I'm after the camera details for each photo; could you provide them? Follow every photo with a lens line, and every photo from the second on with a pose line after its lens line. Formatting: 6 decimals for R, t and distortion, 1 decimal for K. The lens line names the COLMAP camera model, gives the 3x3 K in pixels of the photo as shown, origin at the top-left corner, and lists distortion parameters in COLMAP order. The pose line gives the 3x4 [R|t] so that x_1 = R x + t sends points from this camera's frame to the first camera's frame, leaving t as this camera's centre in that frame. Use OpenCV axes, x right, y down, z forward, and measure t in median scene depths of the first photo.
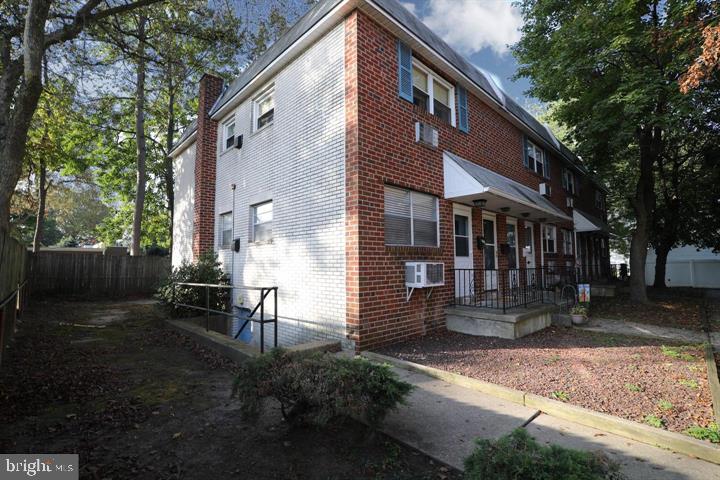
lens RADIAL K [[328.9, 0, 362.7], [0, 328.9, 238.6], [0, 0, 1]] dist [-0.019629, 0.000158]
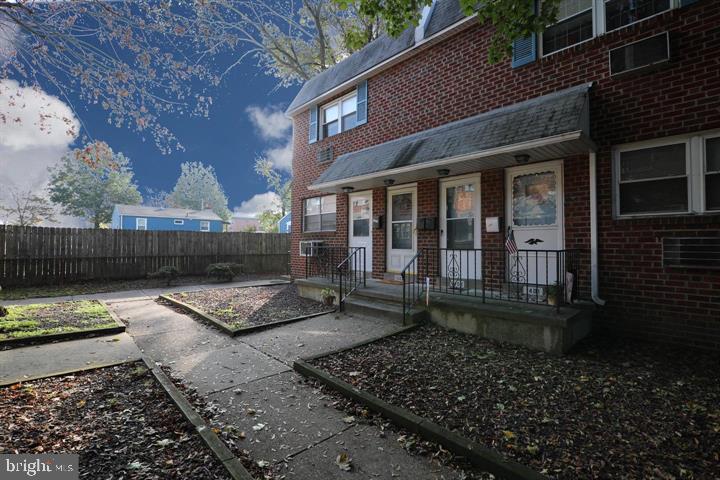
lens RADIAL K [[328.9, 0, 362.7], [0, 328.9, 238.6], [0, 0, 1]] dist [-0.019629, 0.000158]
pose [[0.002274, -0.011895, -0.999927, 1.515549], [0.077292, 0.996940, -0.011683, 0.078941], [0.997006, -0.077260, 0.003186, 1.031453]]
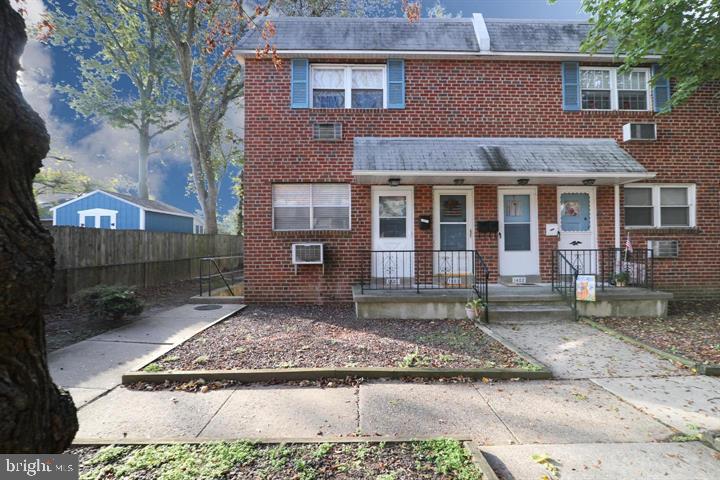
lens RADIAL K [[328.9, 0, 362.7], [0, 328.9, 238.6], [0, 0, 1]] dist [-0.019629, 0.000158]
pose [[0.735907, -0.014444, -0.676929, 0.946050], [0.055589, 0.997686, 0.039145, 0.014481], [0.674797, -0.066437, 0.735007, 0.210689]]
